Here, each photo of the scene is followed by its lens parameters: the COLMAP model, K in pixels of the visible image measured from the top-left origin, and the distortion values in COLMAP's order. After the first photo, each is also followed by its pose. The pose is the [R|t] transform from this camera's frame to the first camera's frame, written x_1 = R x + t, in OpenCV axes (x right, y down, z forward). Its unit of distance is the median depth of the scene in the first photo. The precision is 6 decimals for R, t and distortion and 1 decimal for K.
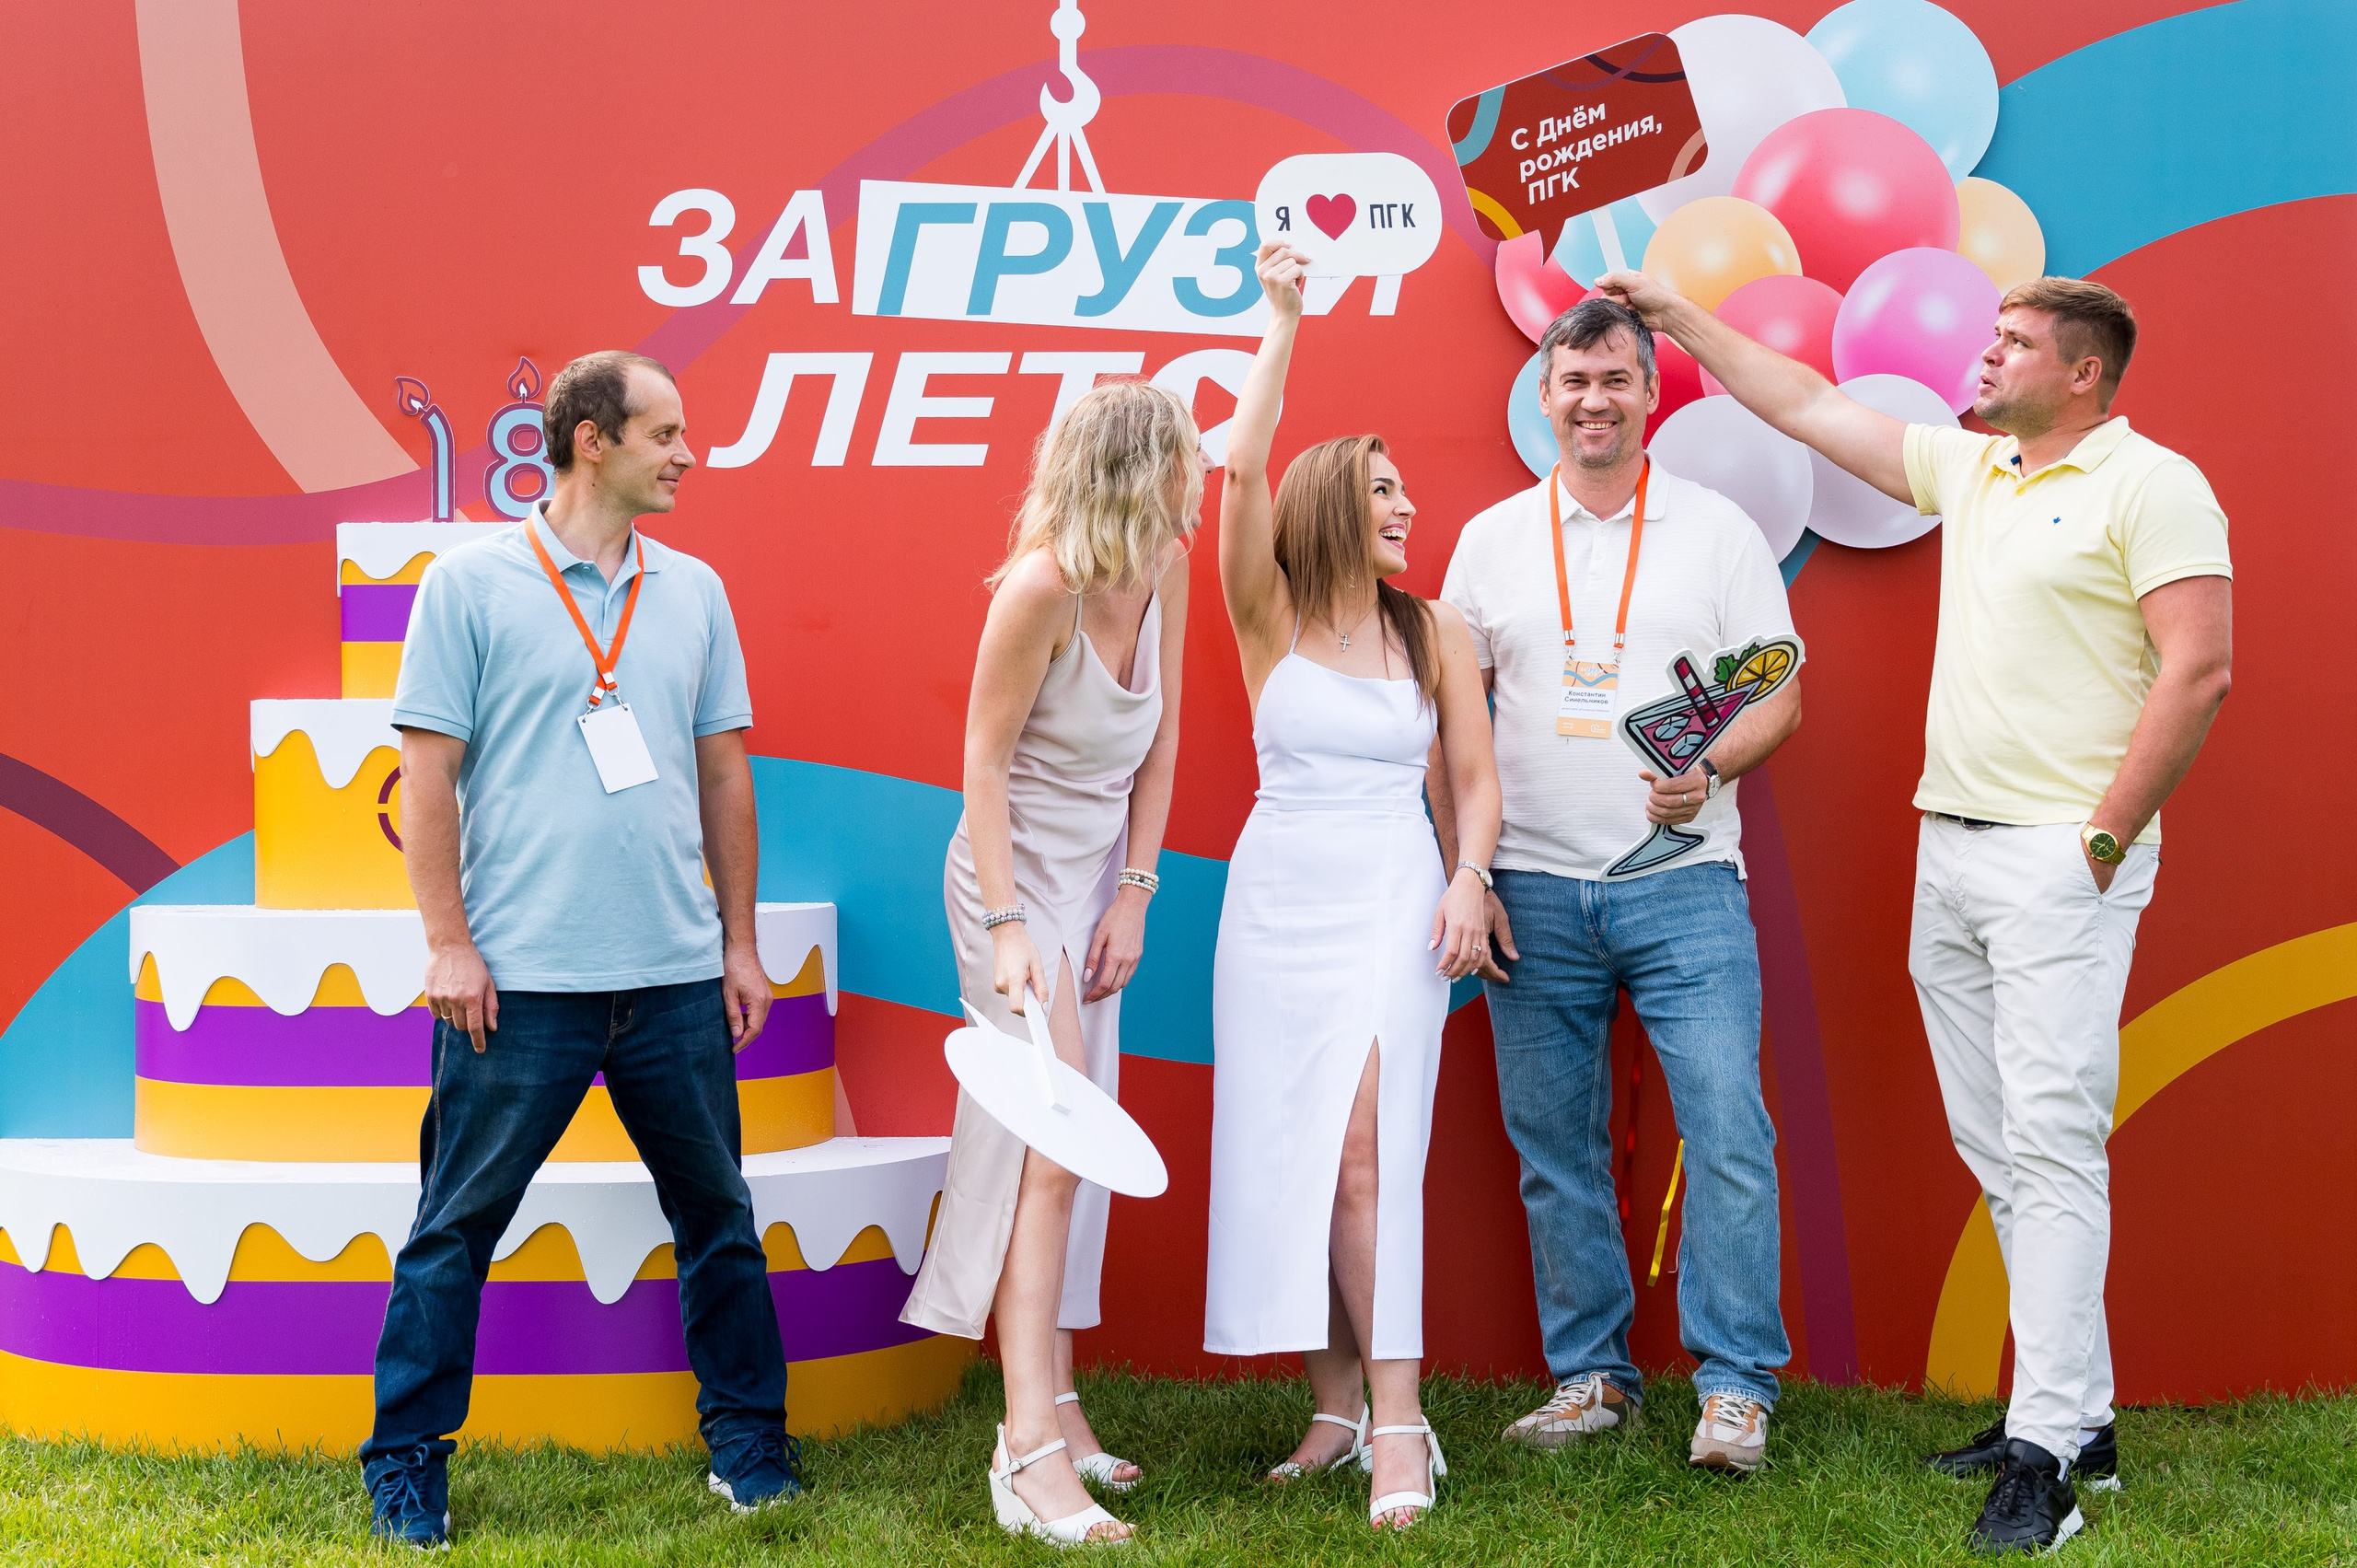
lens RADIAL K [[3199.2, 0, 1194.1], [0, 3199.2, 758.9], [0, 0, 1]] dist [-0.008701, 0.000000]
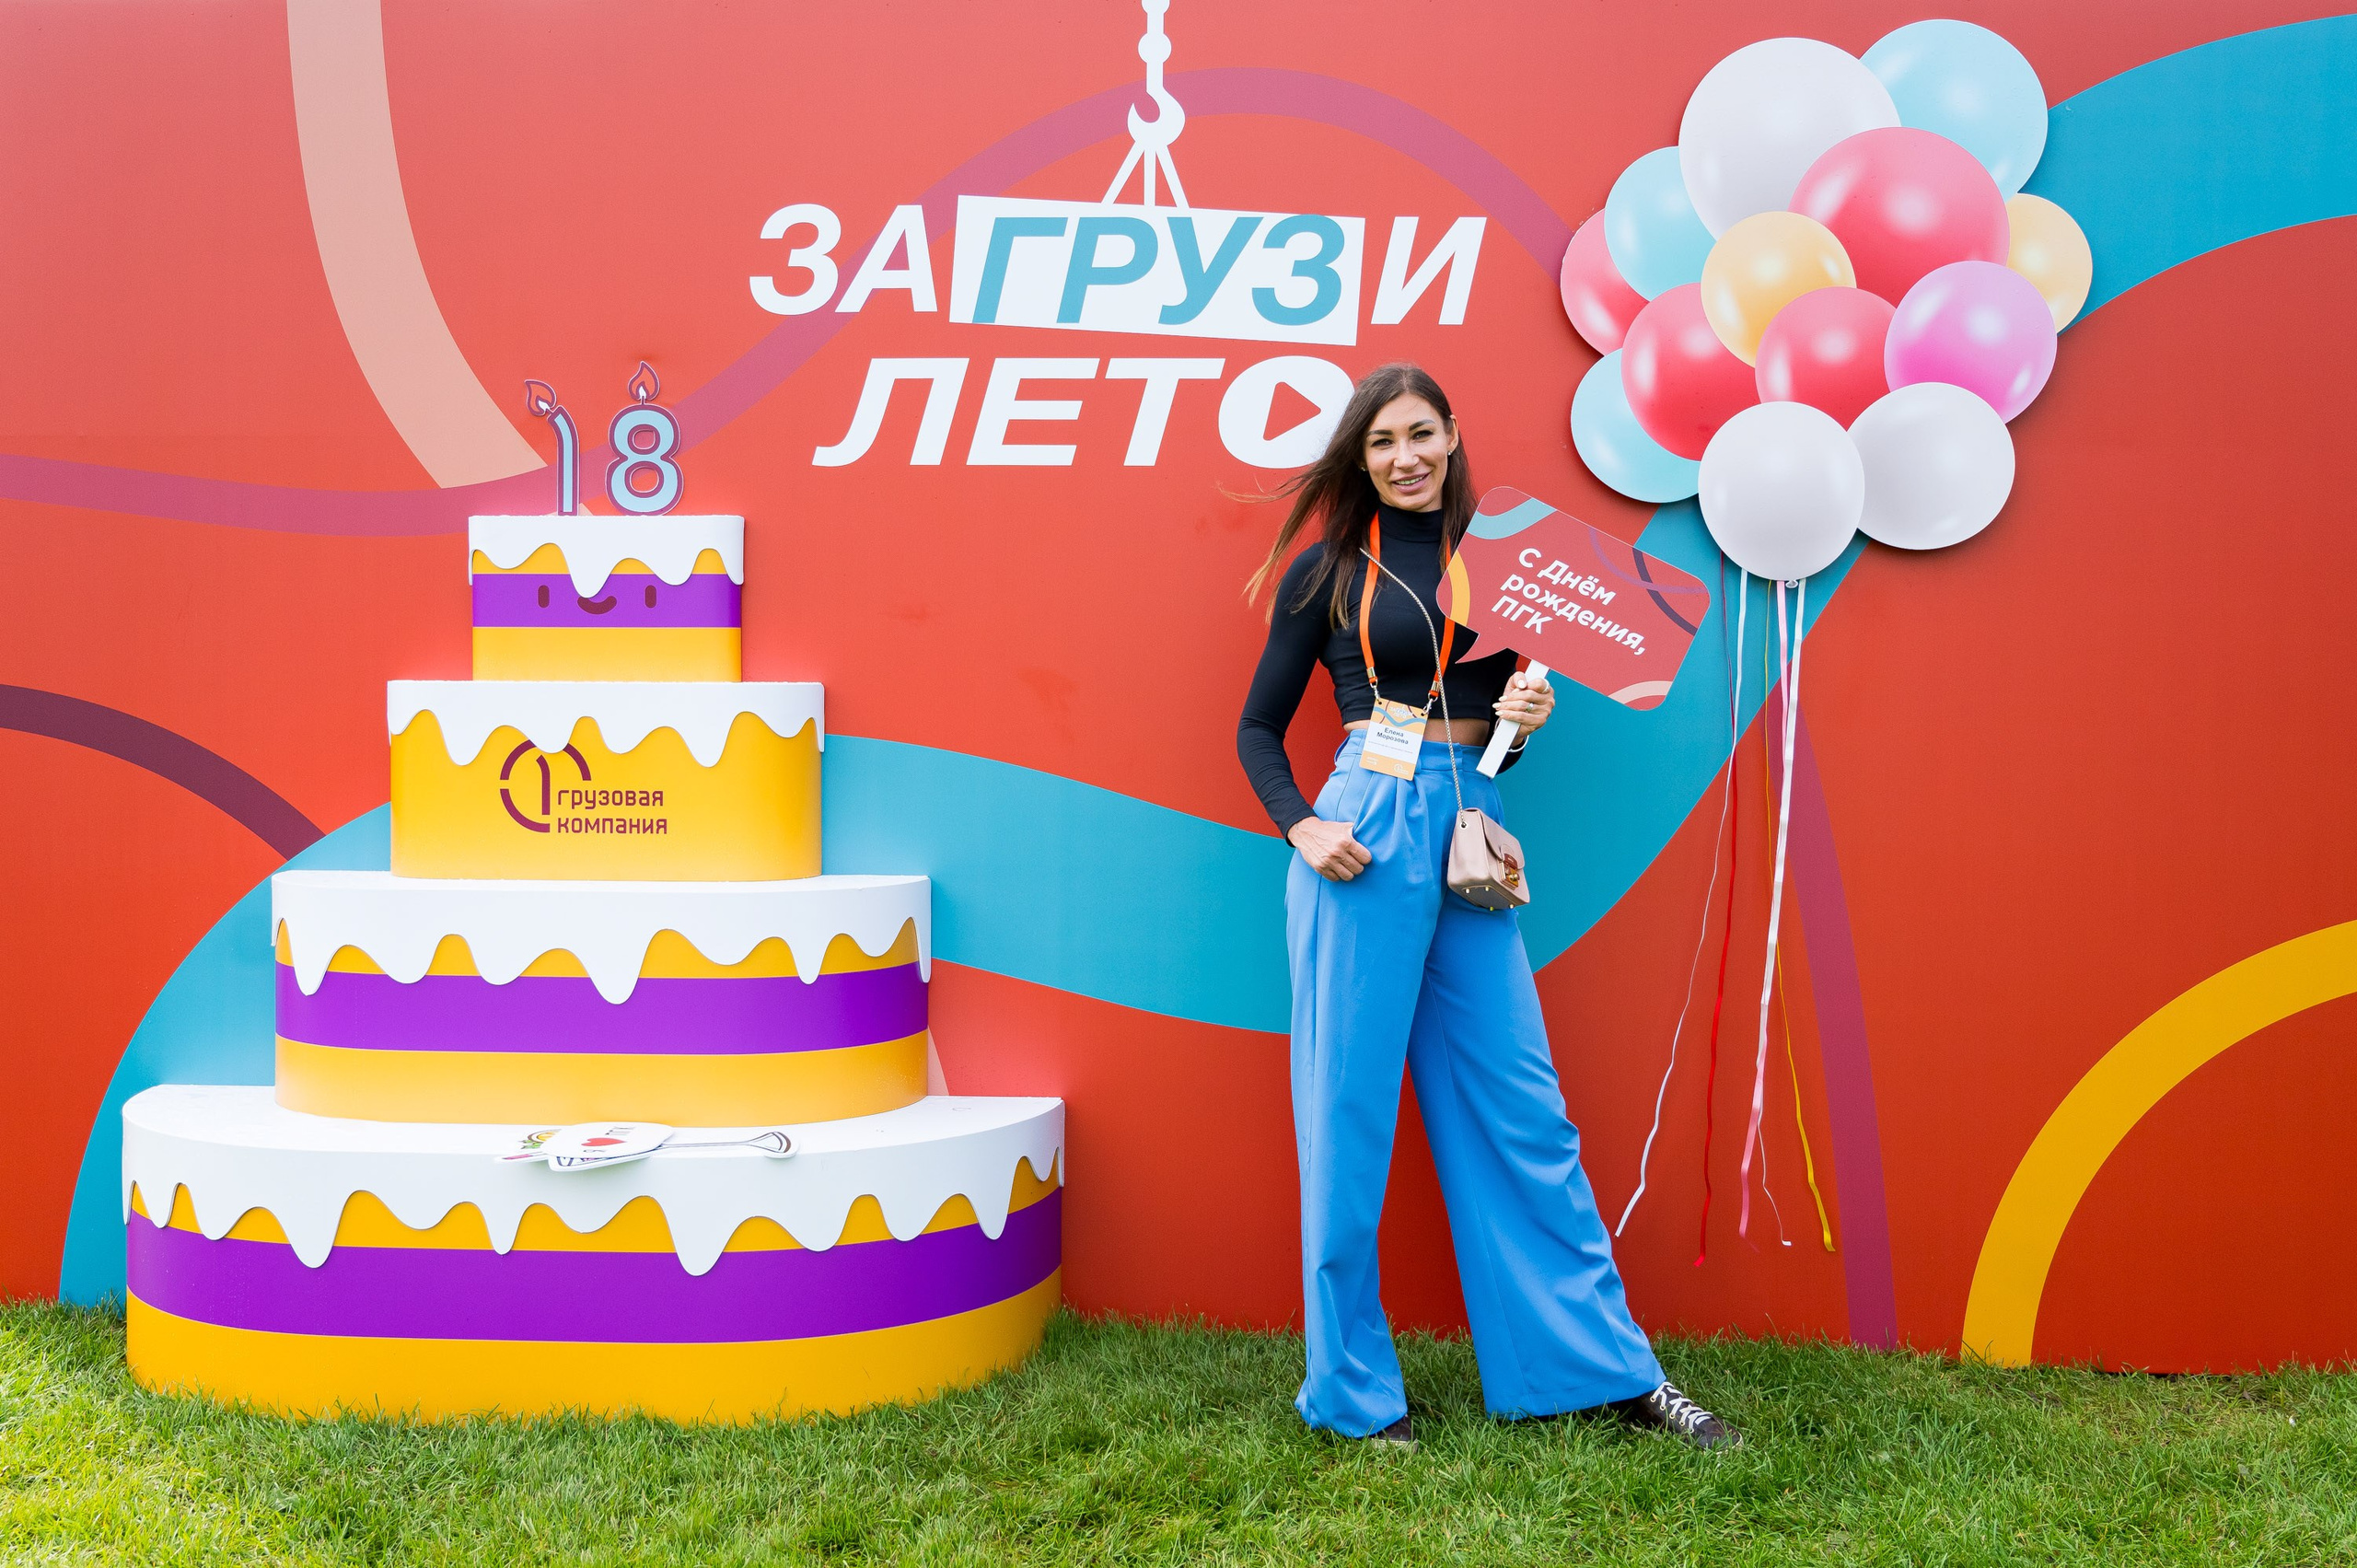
lens RADIAL K [[2302.8, 0, 1167.1], [0, 2302.8, 697.0], [0, 0, 1]] dist [-0.011979, 0.000000]
pose [[0.999313, 0.009099, -0.035933, -0.006116], [-0.008867, 0.999939, 0.006594, -0.020260], [0.035991, -0.006271, 0.999332, 0.238407]]
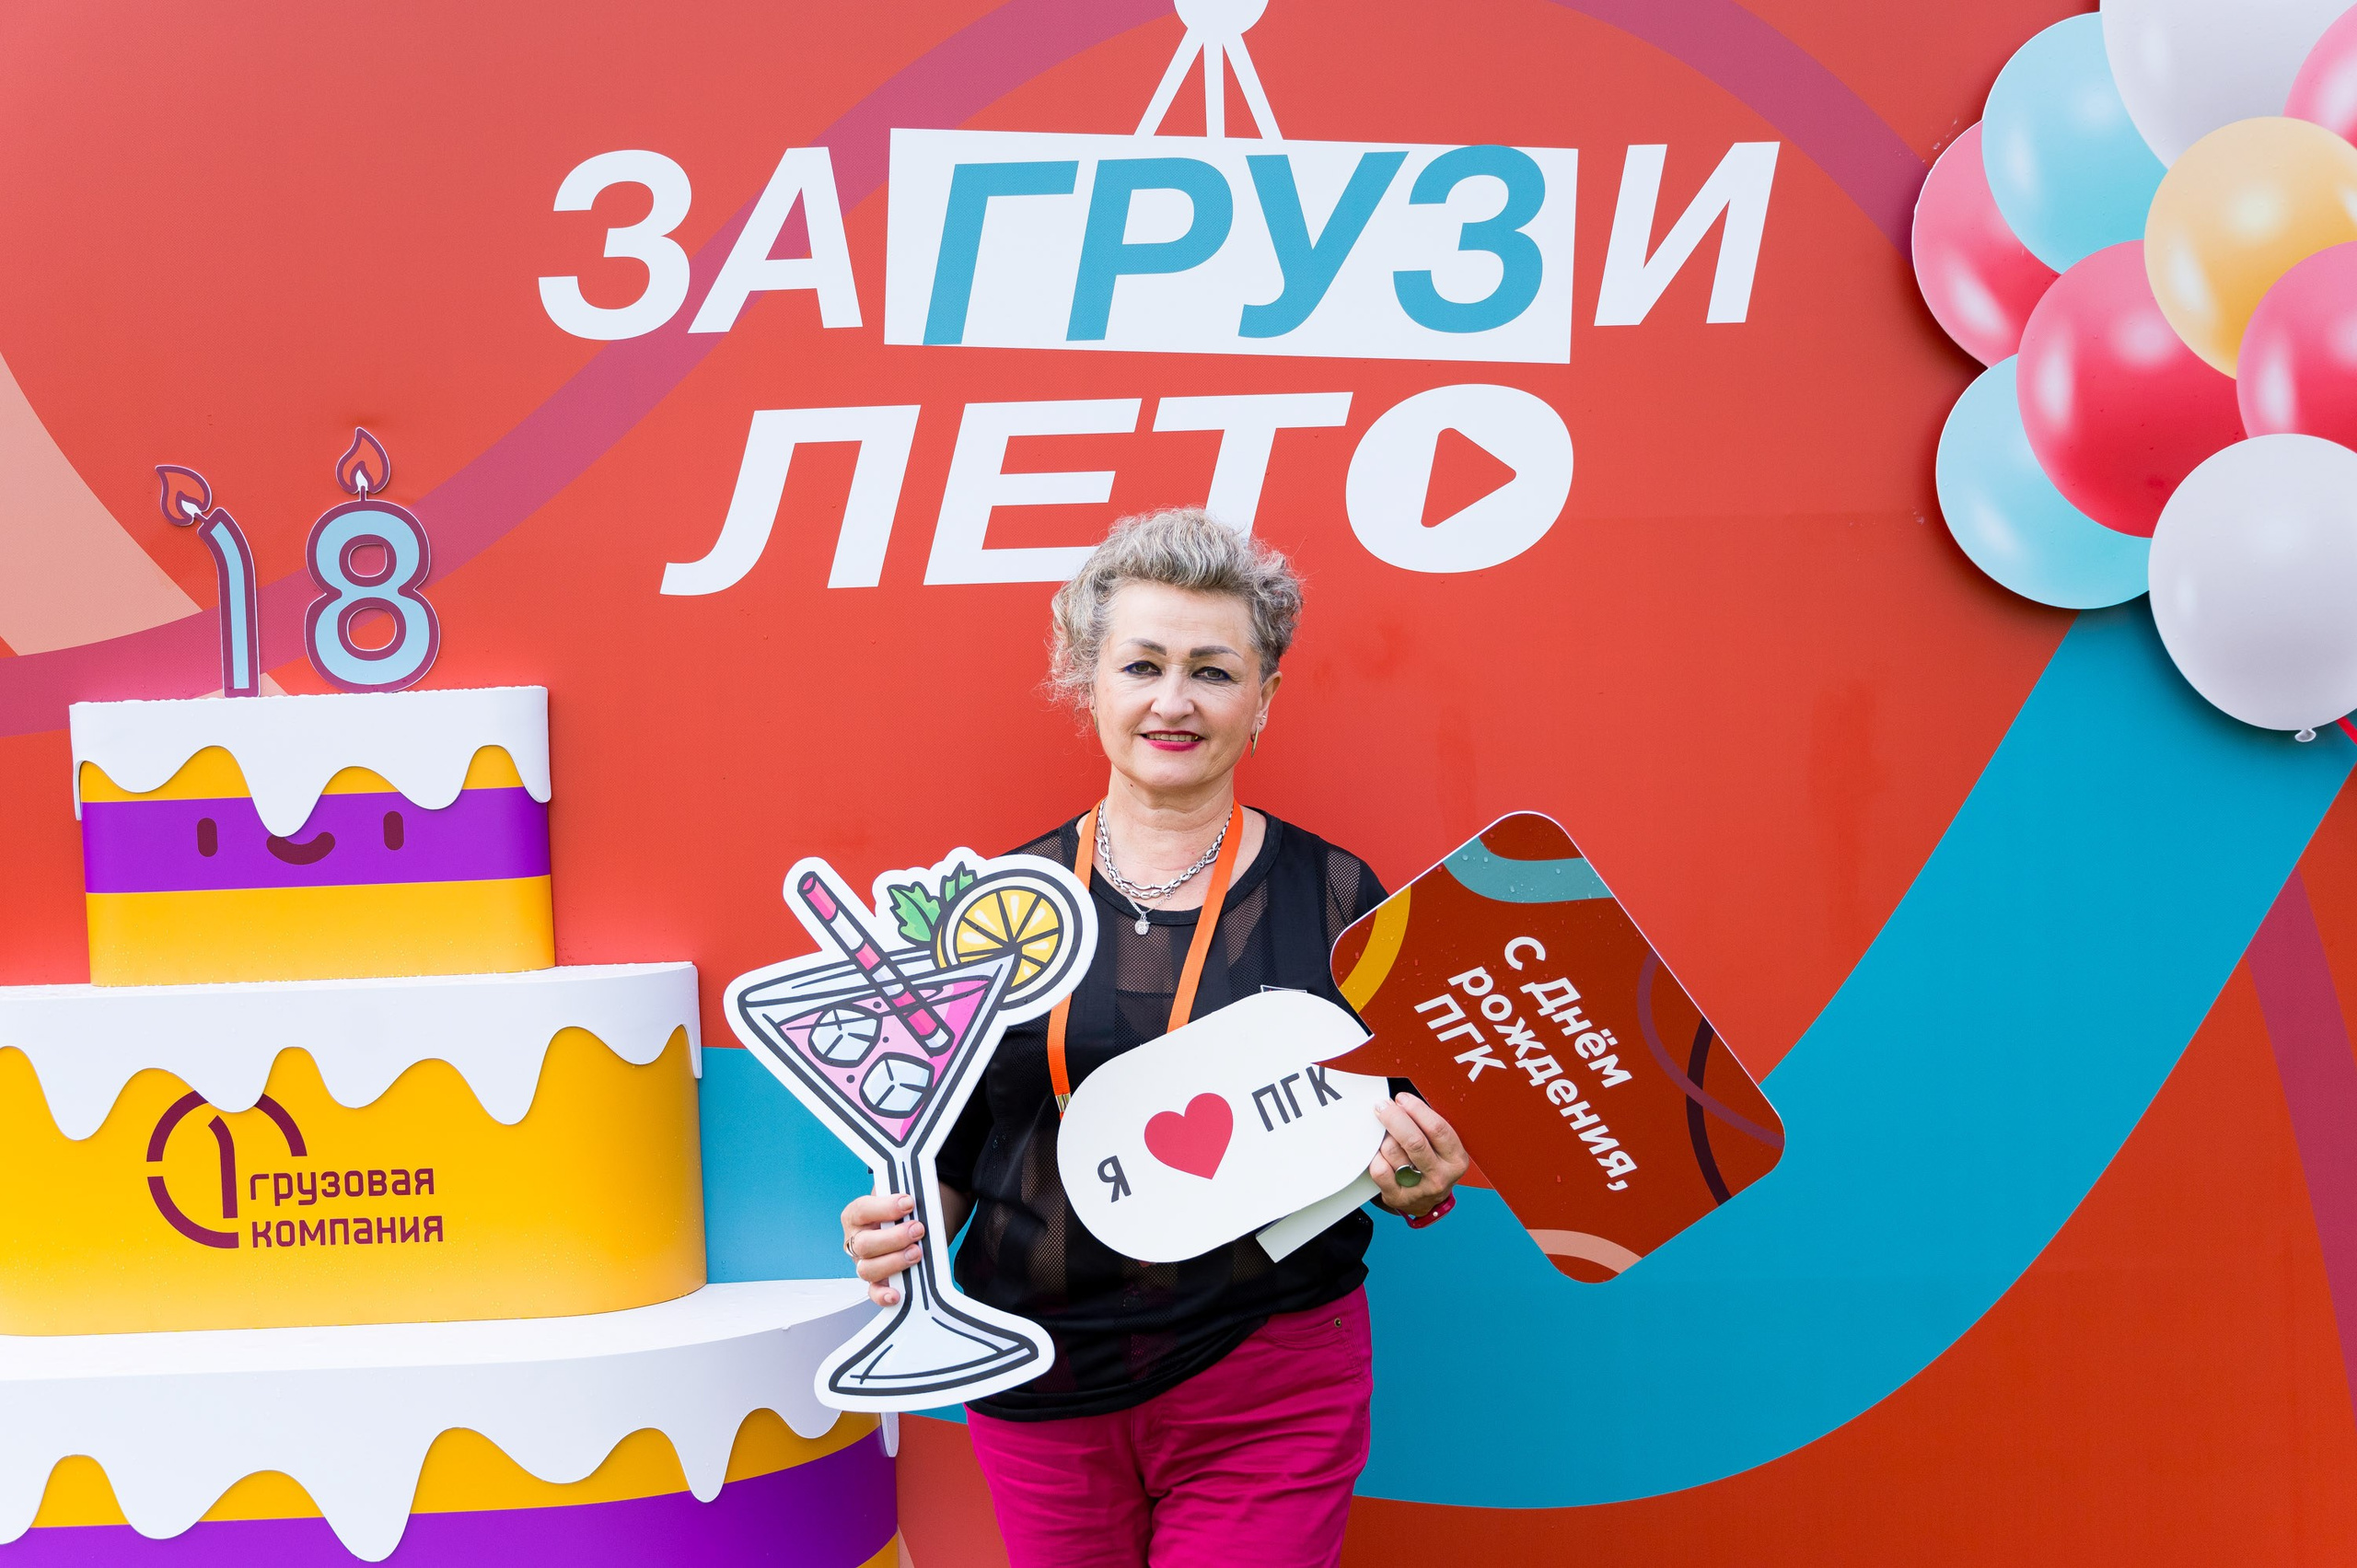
lens RADIAL K [[2947.6, 0, 1186.5], [0, 2947.6, 793.8], [0, 0, 1]] dist [0.009211, 0.000000]
pose [[0.999110, -0.032399, 0.027003, -0.066277], [0.031552, 0.999015, 0.031192, -0.067246], [-0.027987, -0.030313, 0.999149, 0.418027]]
